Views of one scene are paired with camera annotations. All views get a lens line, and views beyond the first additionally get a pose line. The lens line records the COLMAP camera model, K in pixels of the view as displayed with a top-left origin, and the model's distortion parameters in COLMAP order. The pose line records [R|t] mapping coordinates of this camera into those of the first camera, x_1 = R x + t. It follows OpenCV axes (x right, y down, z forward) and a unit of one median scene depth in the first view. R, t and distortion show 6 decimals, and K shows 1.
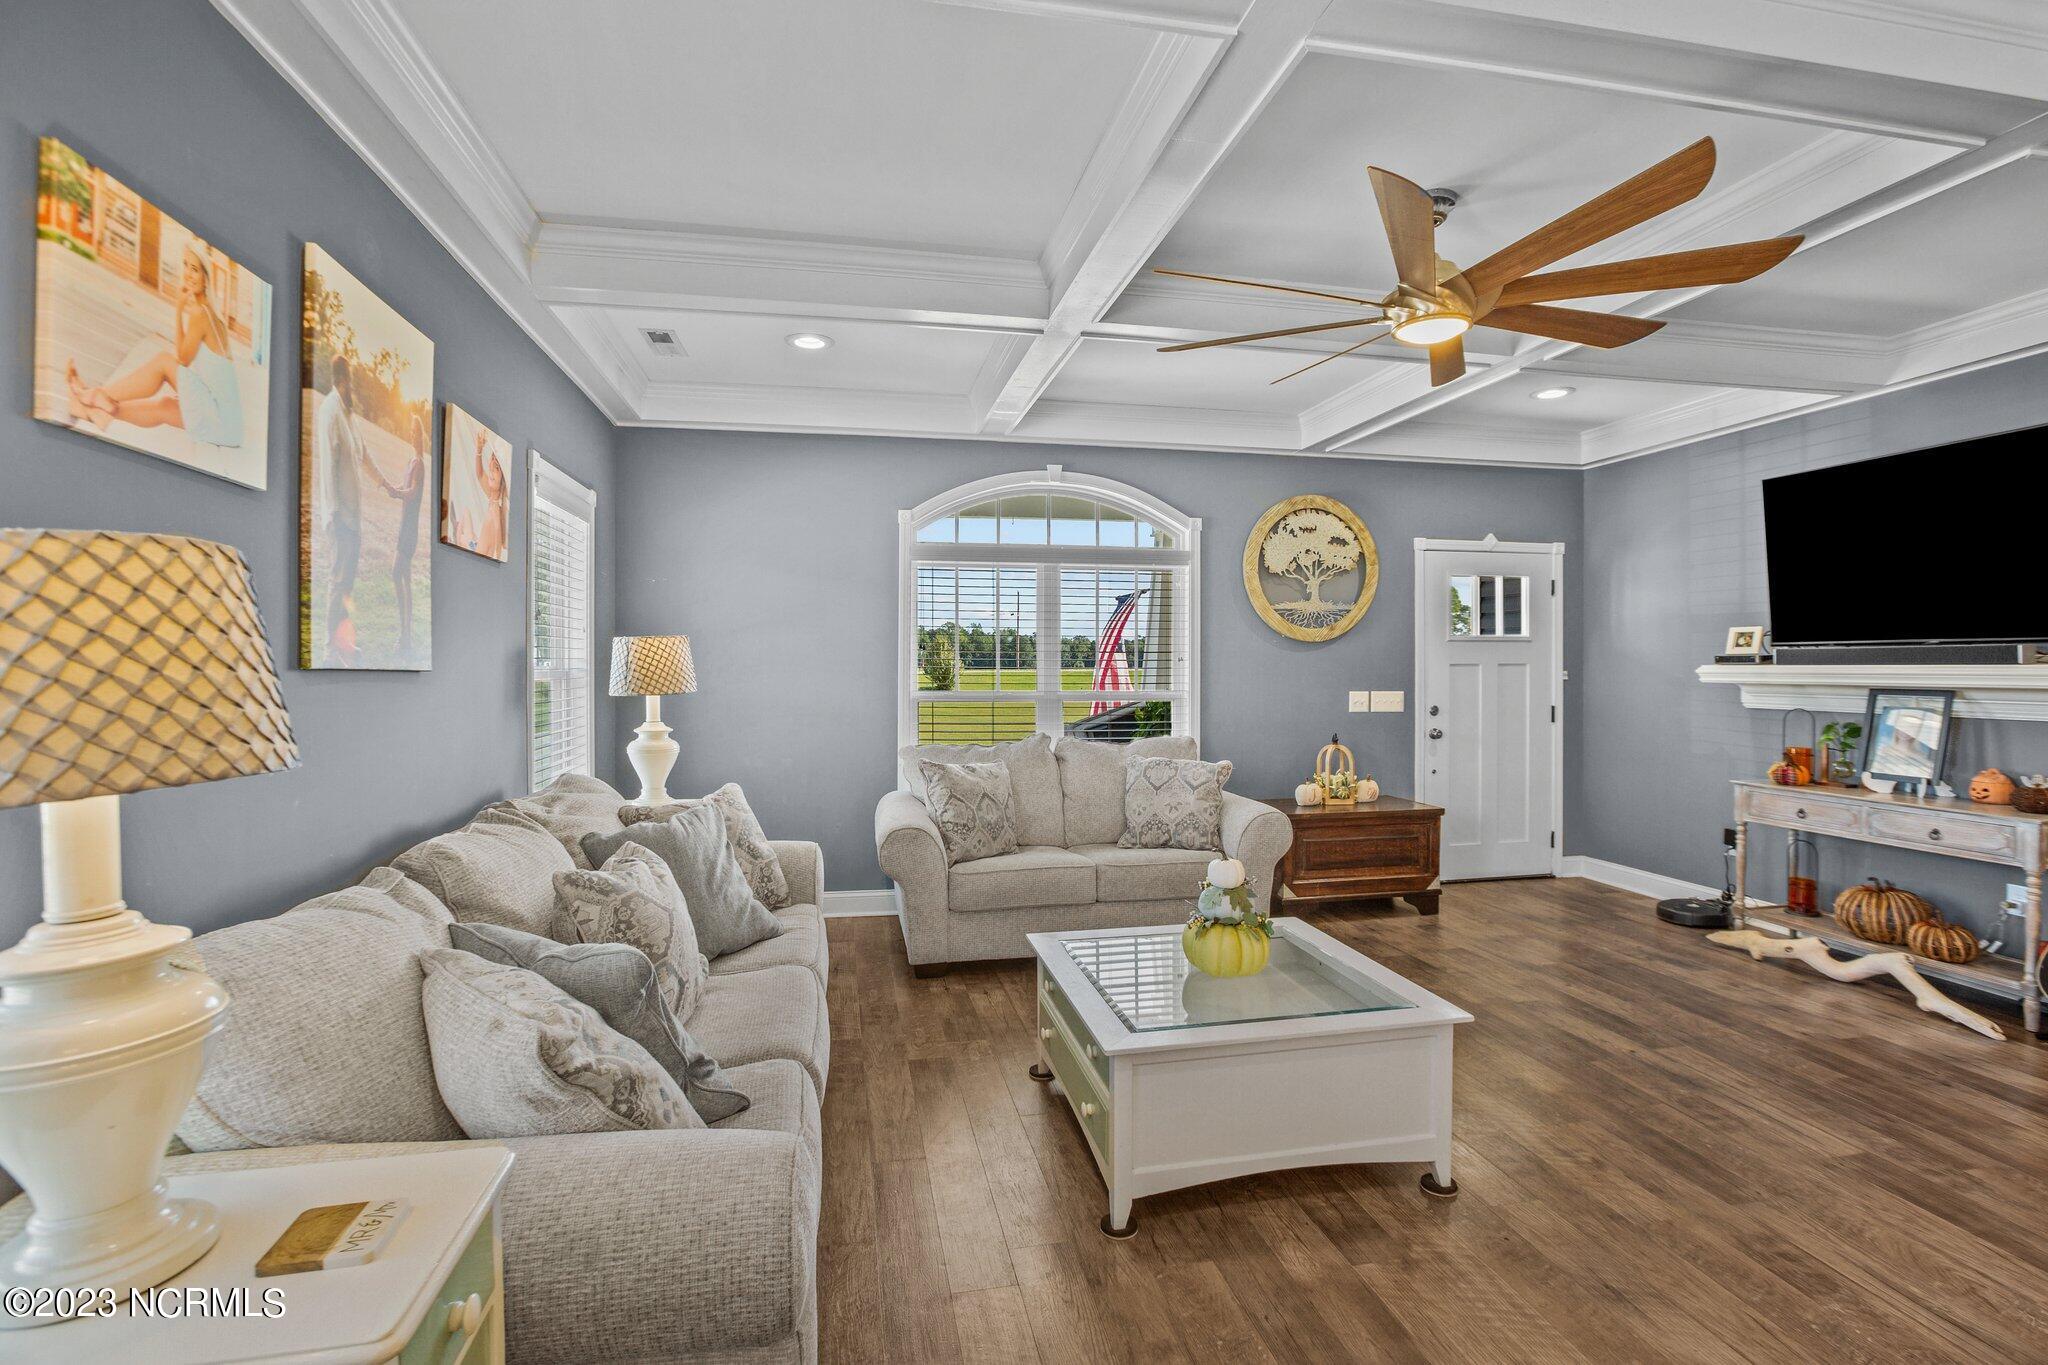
lens RADIAL K [[946.2, 0, 1018.8], [0, 946.2, 669.1], [0, 0, 1]] dist [-0.054047, 0.023449]
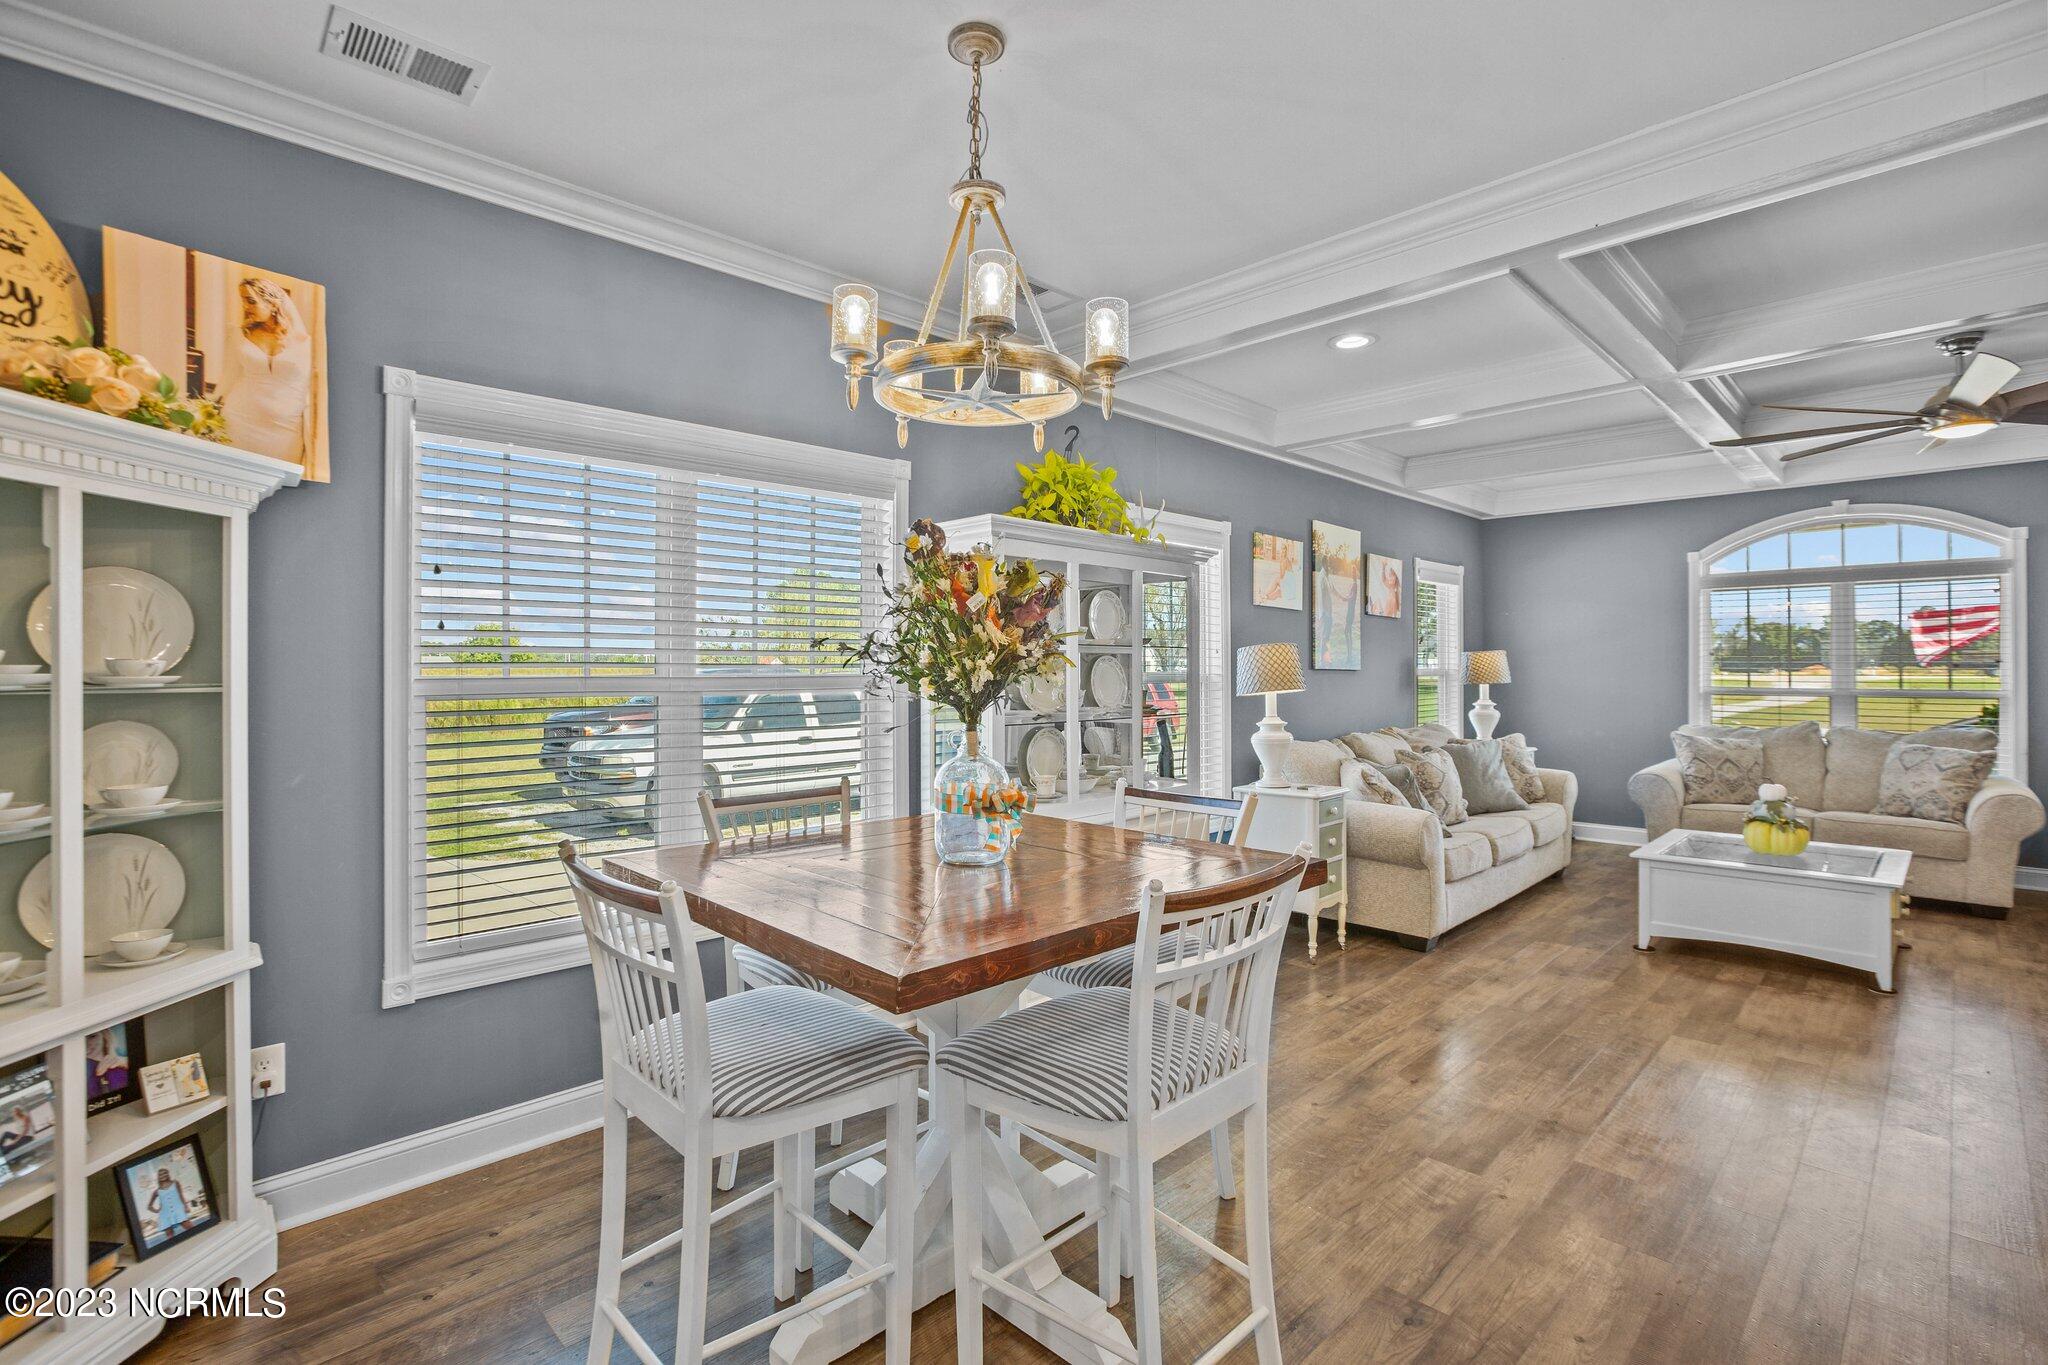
lens RADIAL K [[946.2, 0, 1018.8], [0, 946.2, 669.1], [0, 0, 1]] dist [-0.054047, 0.023449]
pose [[0.553163, -0.000400, -0.833073, 0.768411], [-0.001158, 0.999999, -0.001249, 0.002941], [0.833072, 0.001655, 0.553162, -0.916801]]
